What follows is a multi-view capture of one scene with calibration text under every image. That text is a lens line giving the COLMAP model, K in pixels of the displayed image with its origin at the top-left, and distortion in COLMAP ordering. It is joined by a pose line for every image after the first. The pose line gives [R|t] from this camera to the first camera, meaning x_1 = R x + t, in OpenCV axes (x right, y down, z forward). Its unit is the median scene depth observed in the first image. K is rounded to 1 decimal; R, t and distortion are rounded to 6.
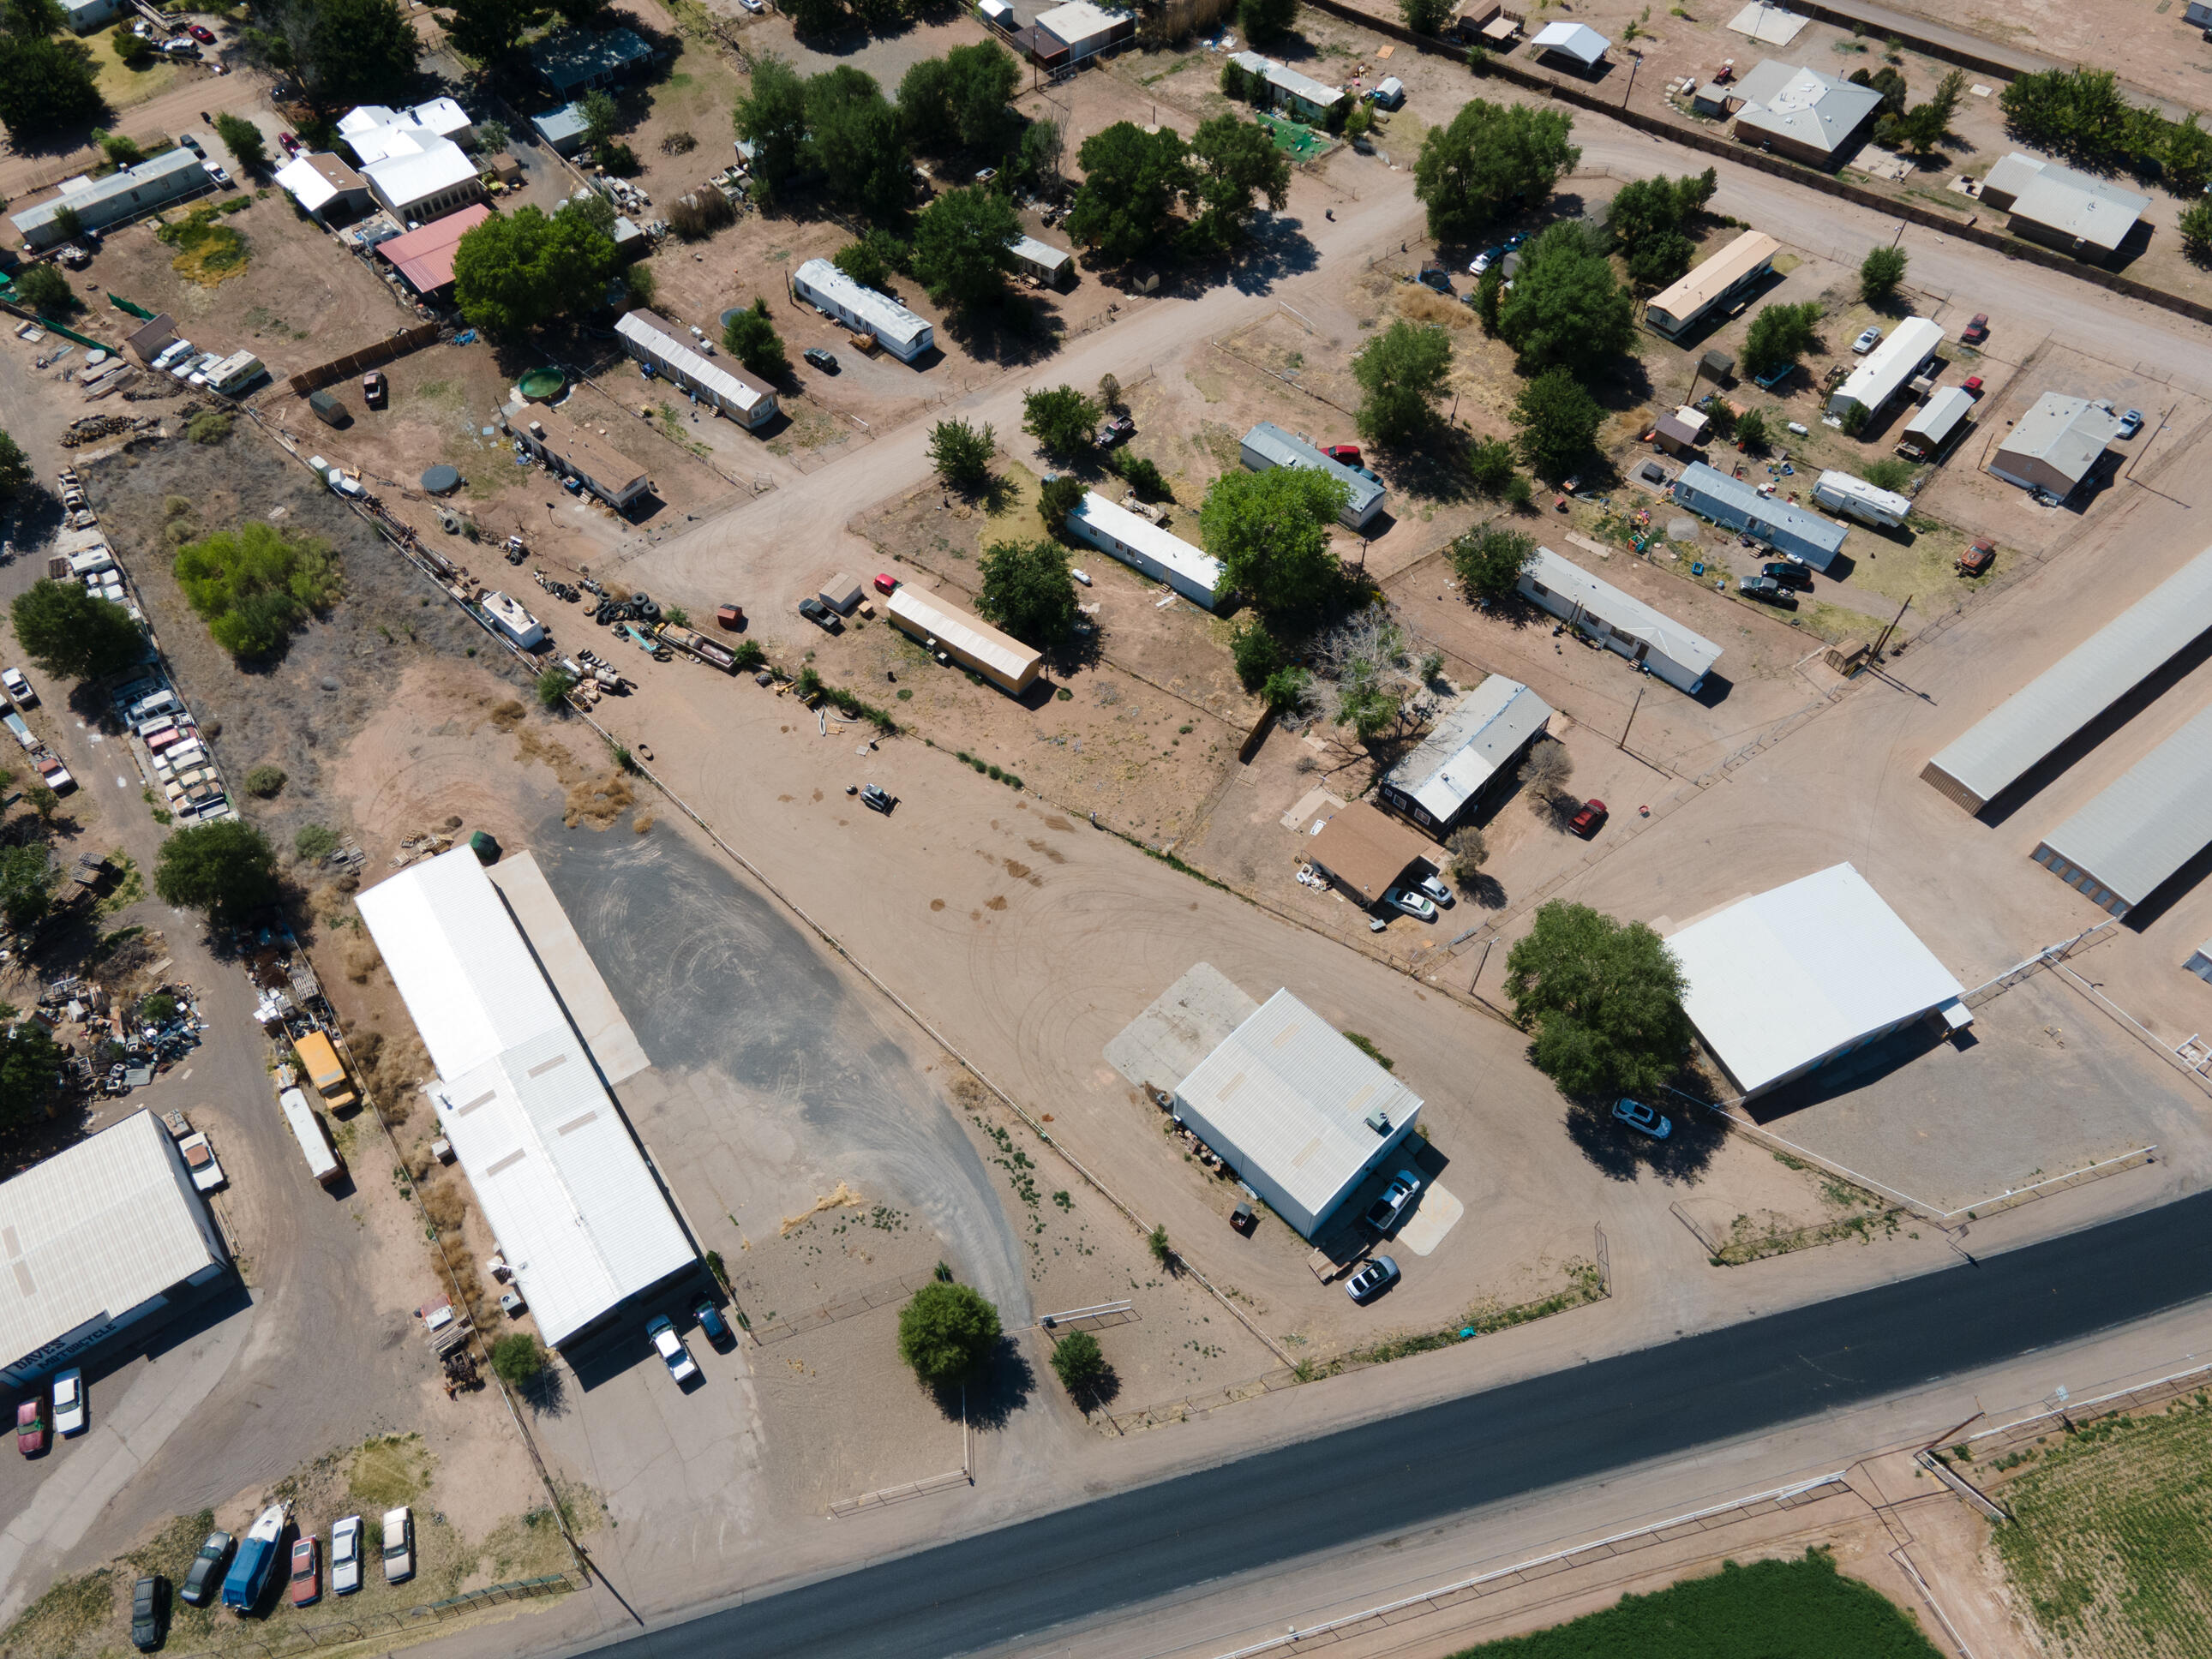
lens RADIAL K [[1587.3, 0, 1090.5], [0, 1587.3, 842.6], [0, 0, 1]] dist [0.044770, 0.010522]
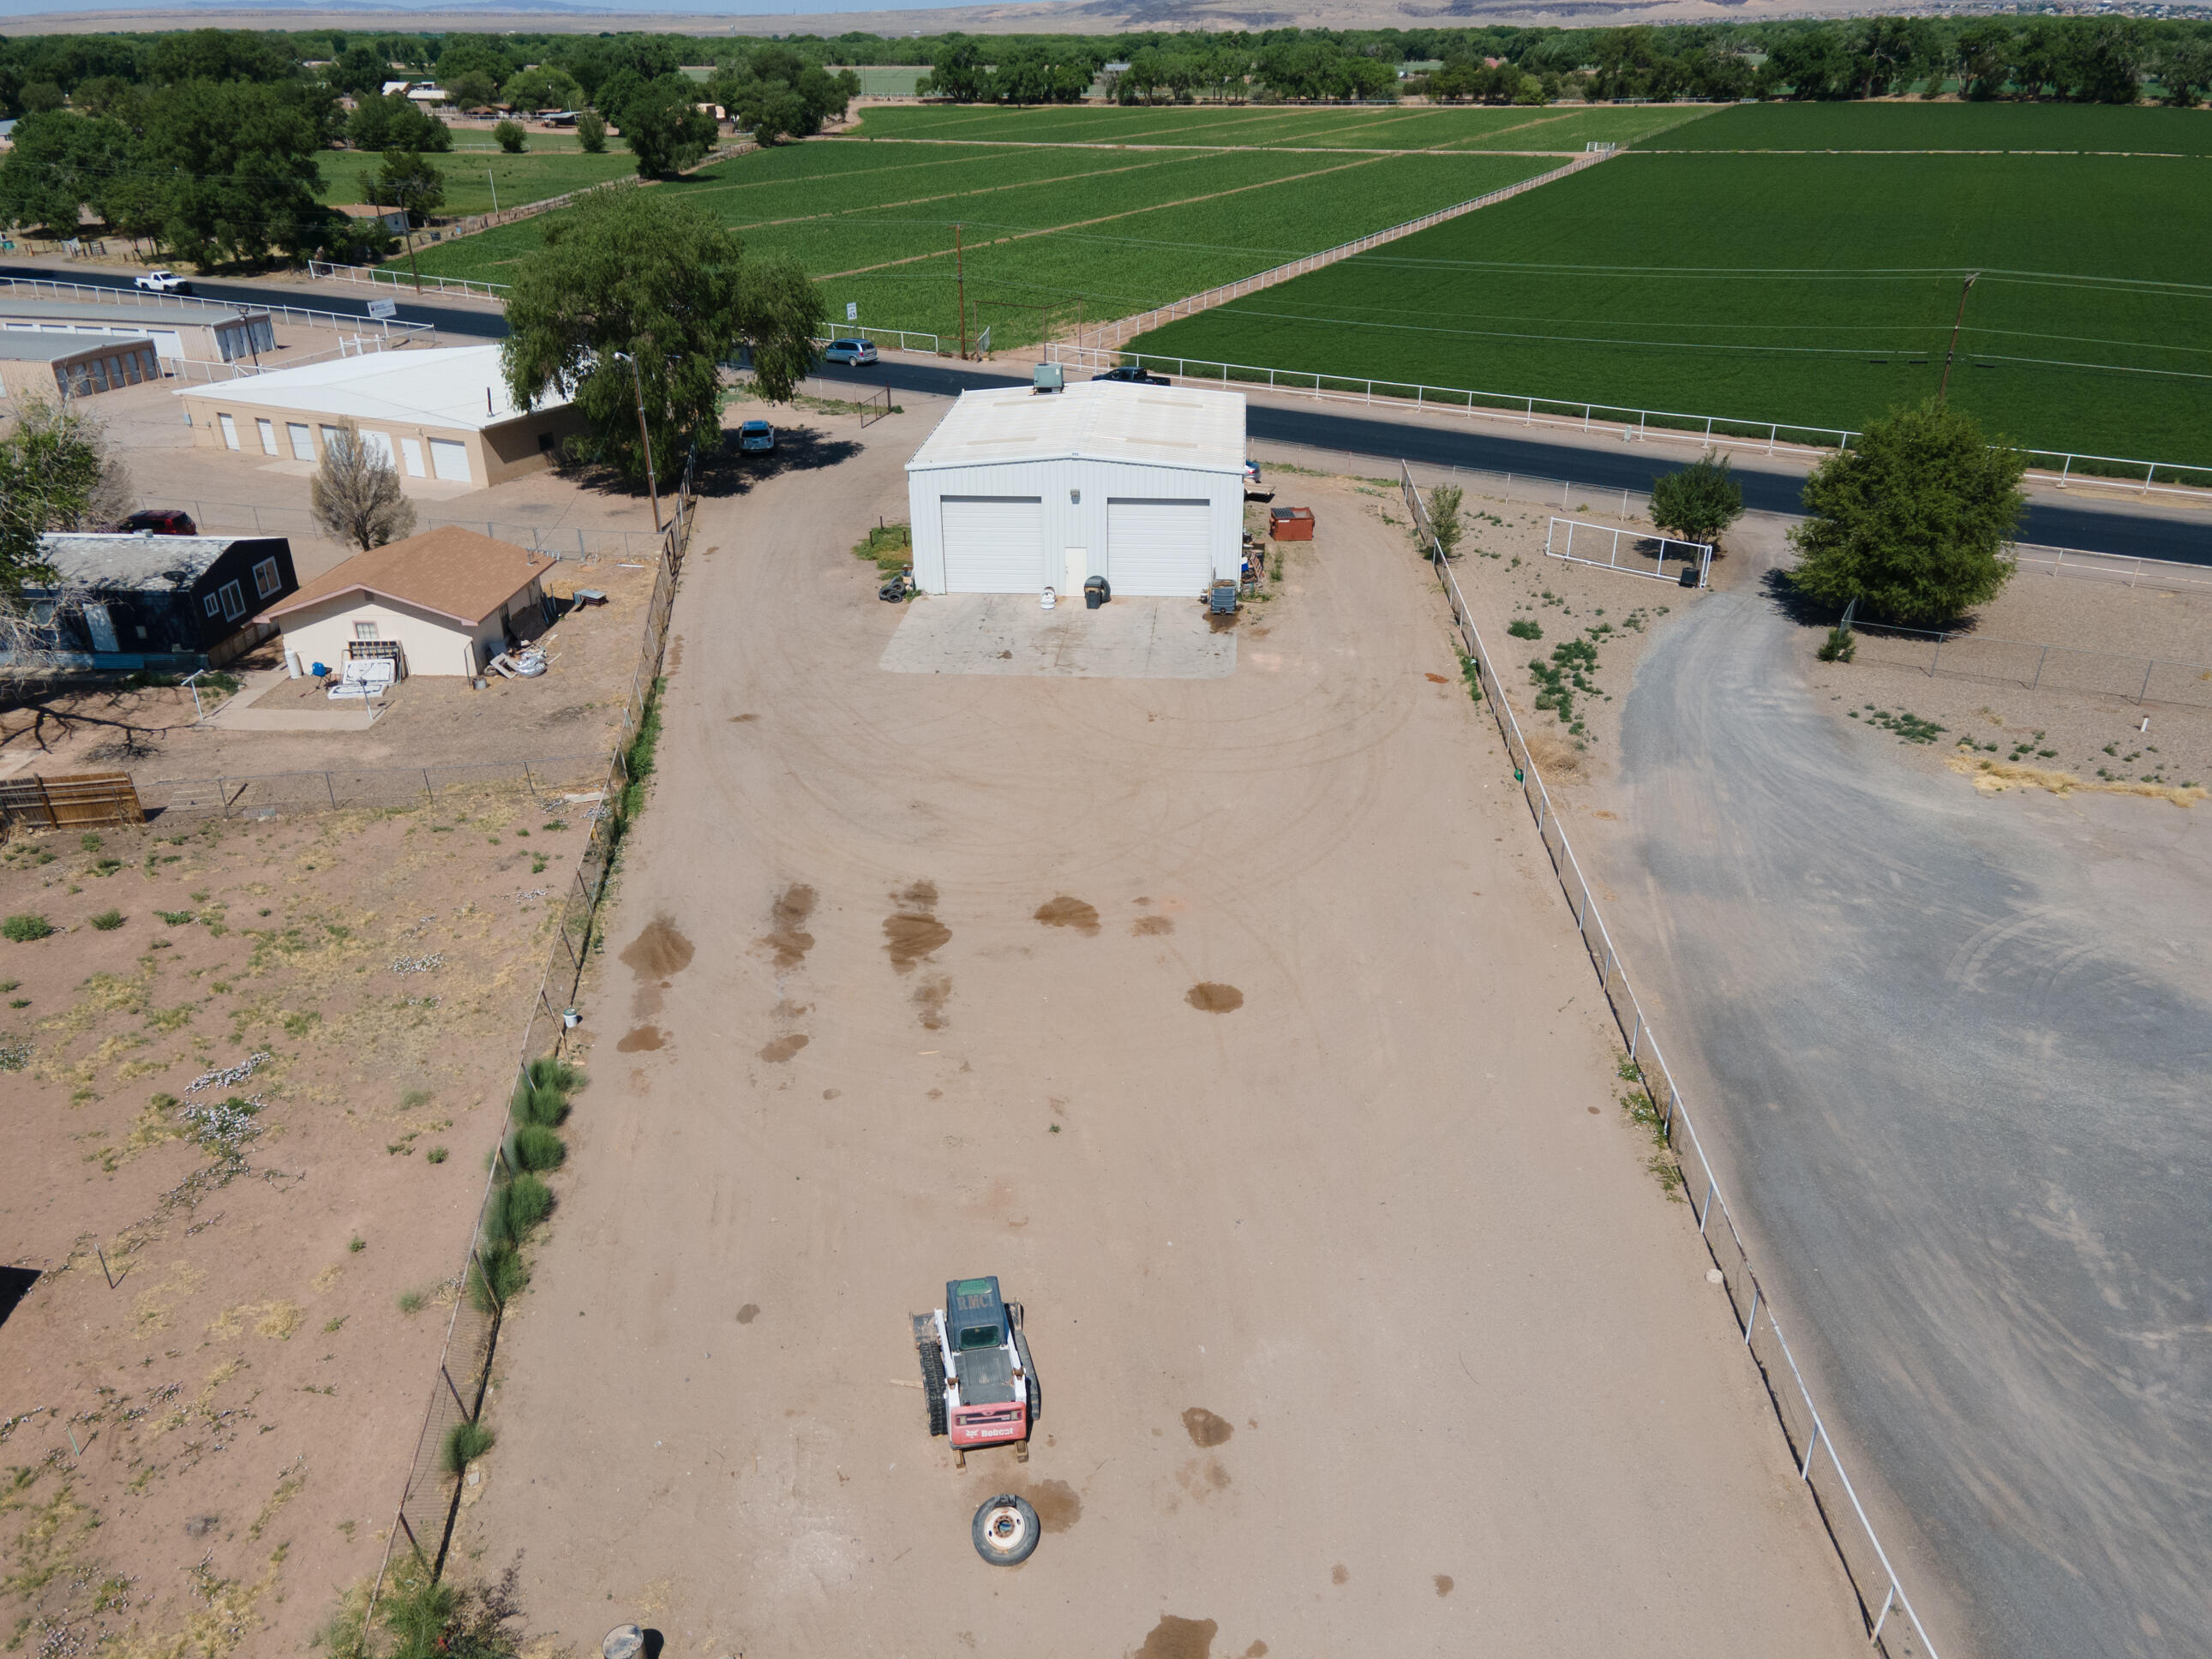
lens RADIAL K [[1605.6, 0, 1088.7], [0, 1605.6, 827.8], [0, 0, 1]] dist [0.040054, 0.009934]
pose [[-0.643410, -0.328556, 0.691429, -0.242475], [0.633367, 0.278827, 0.721874, -0.164123], [-0.429965, 0.902389, 0.028696, 0.913085]]
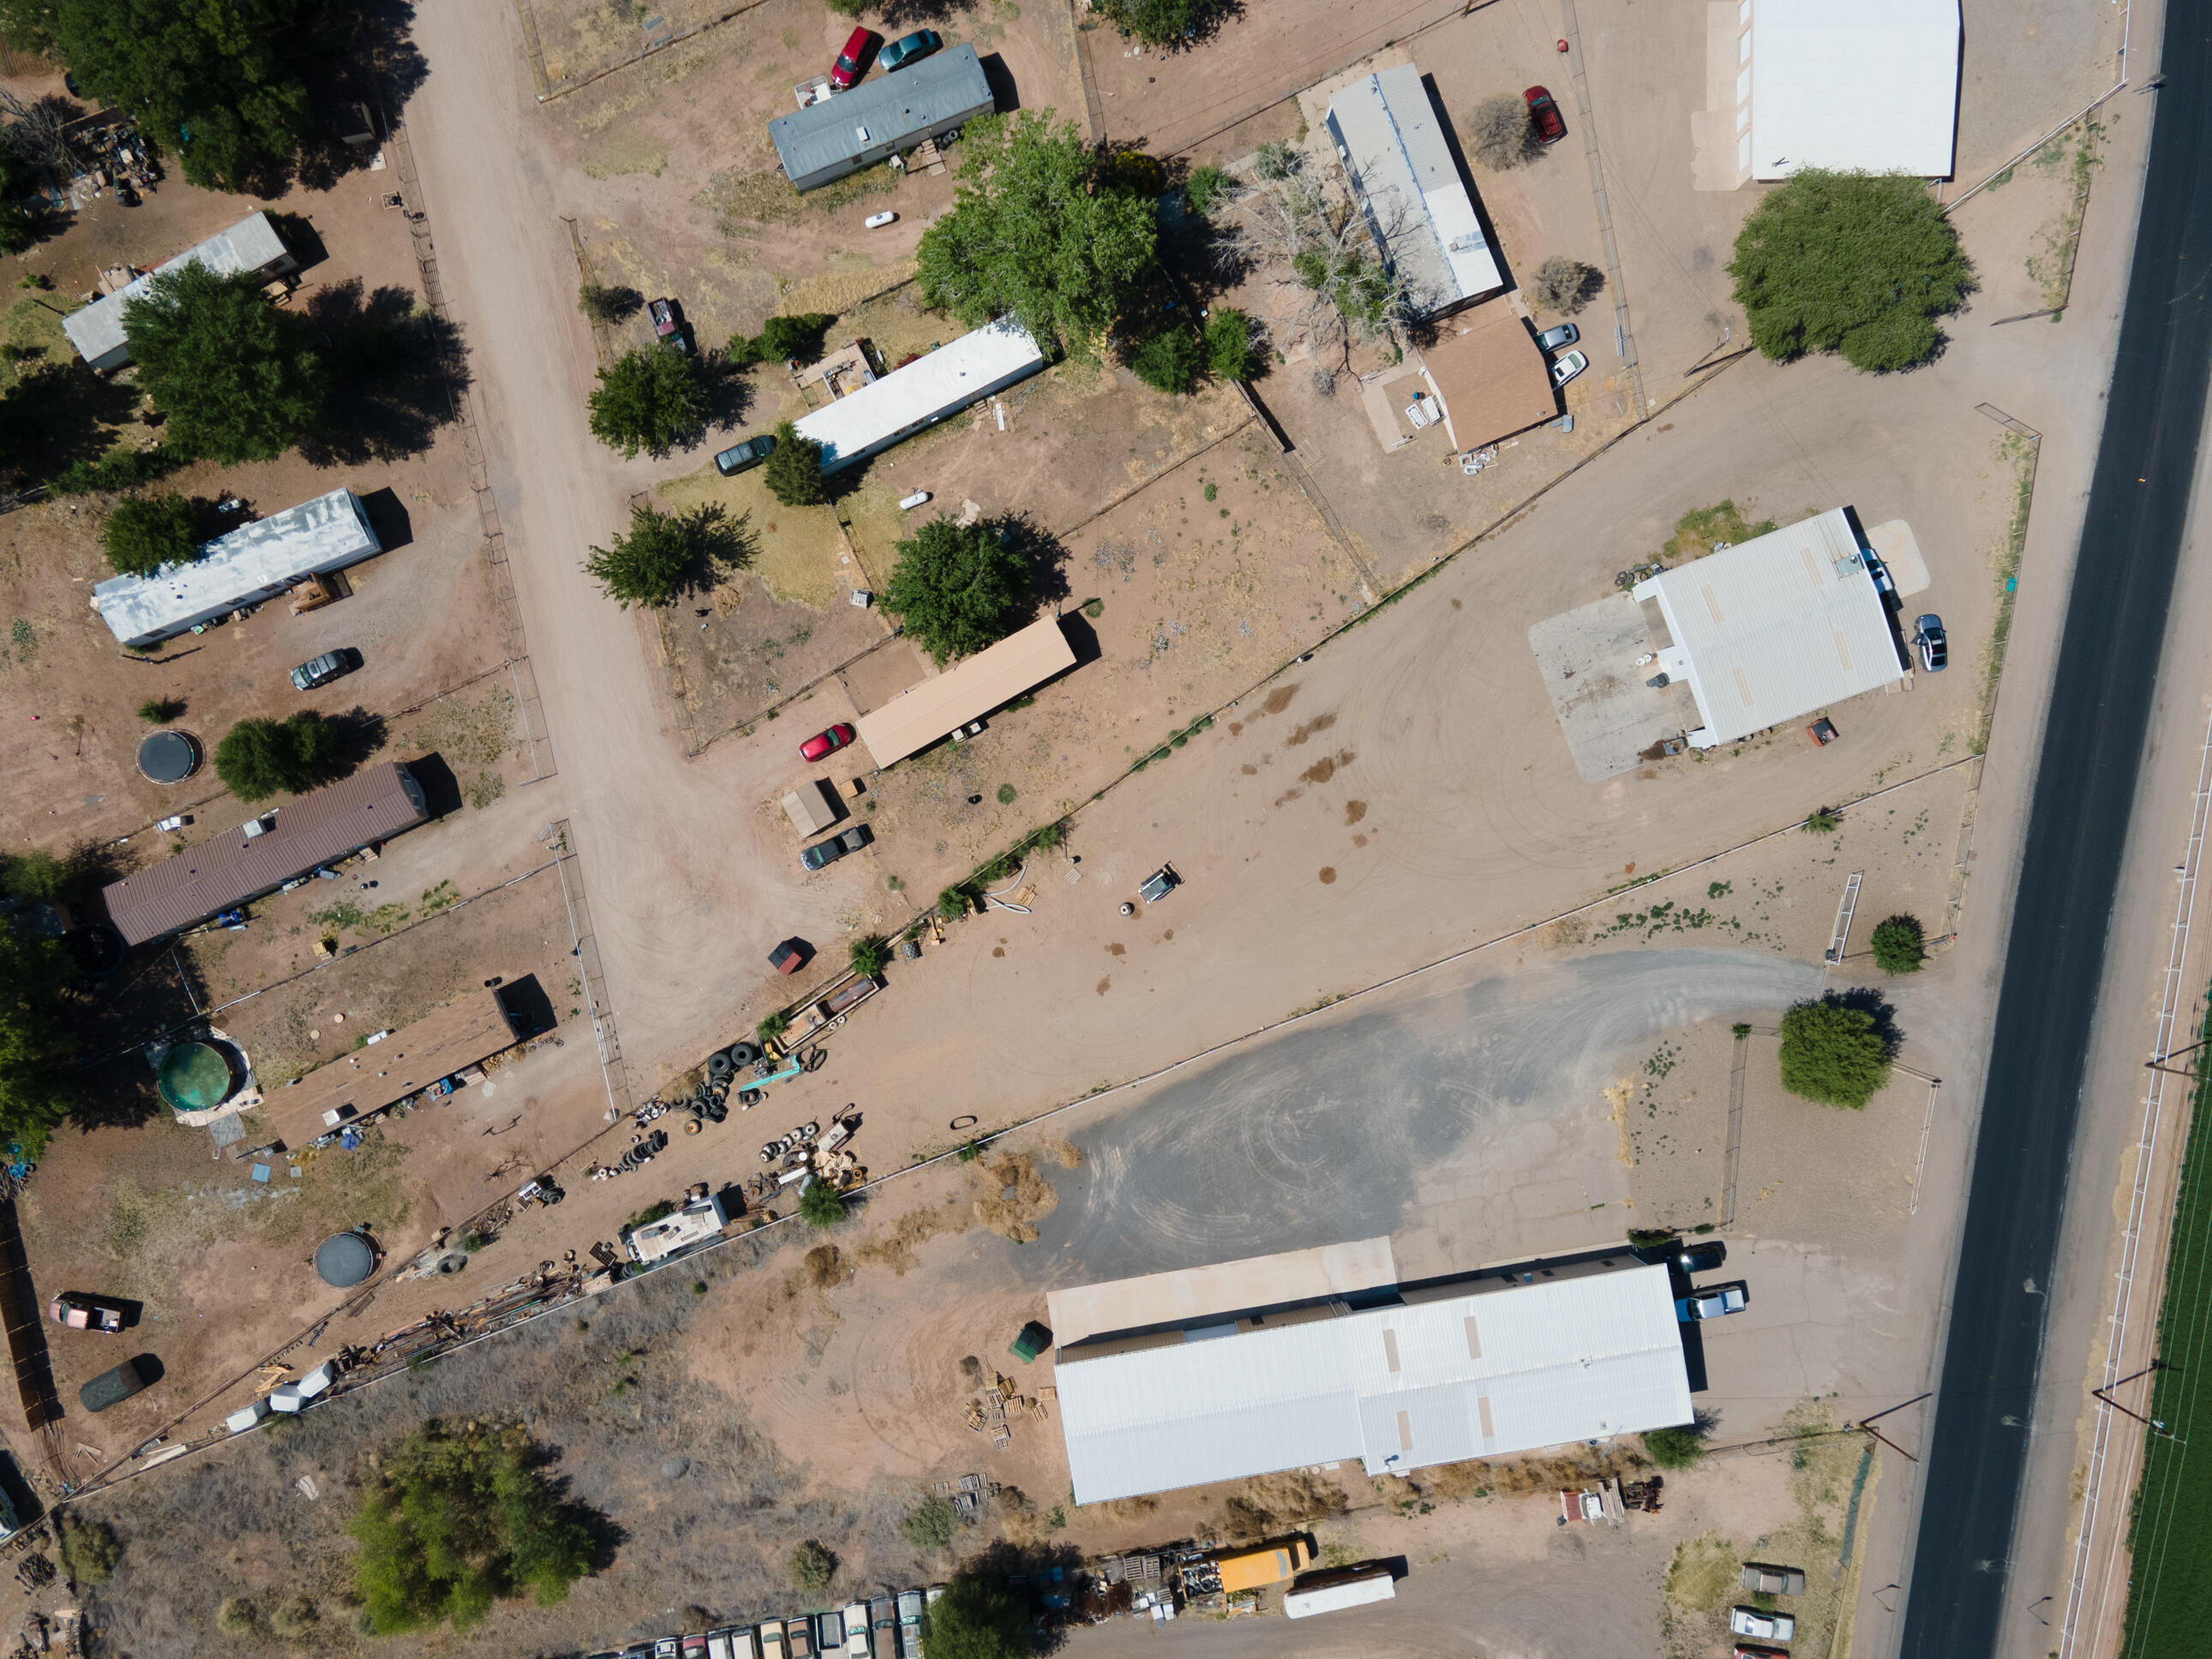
lens RADIAL K [[1587.3, 0, 1090.5], [0, 1587.3, 842.6], [0, 0, 1]] dist [0.044770, 0.010522]
pose [[0.417989, -0.908175, 0.022435, -0.143195], [0.731058, 0.350927, 0.585154, -0.525694], [-0.539295, -0.228186, 0.810612, 0.353797]]
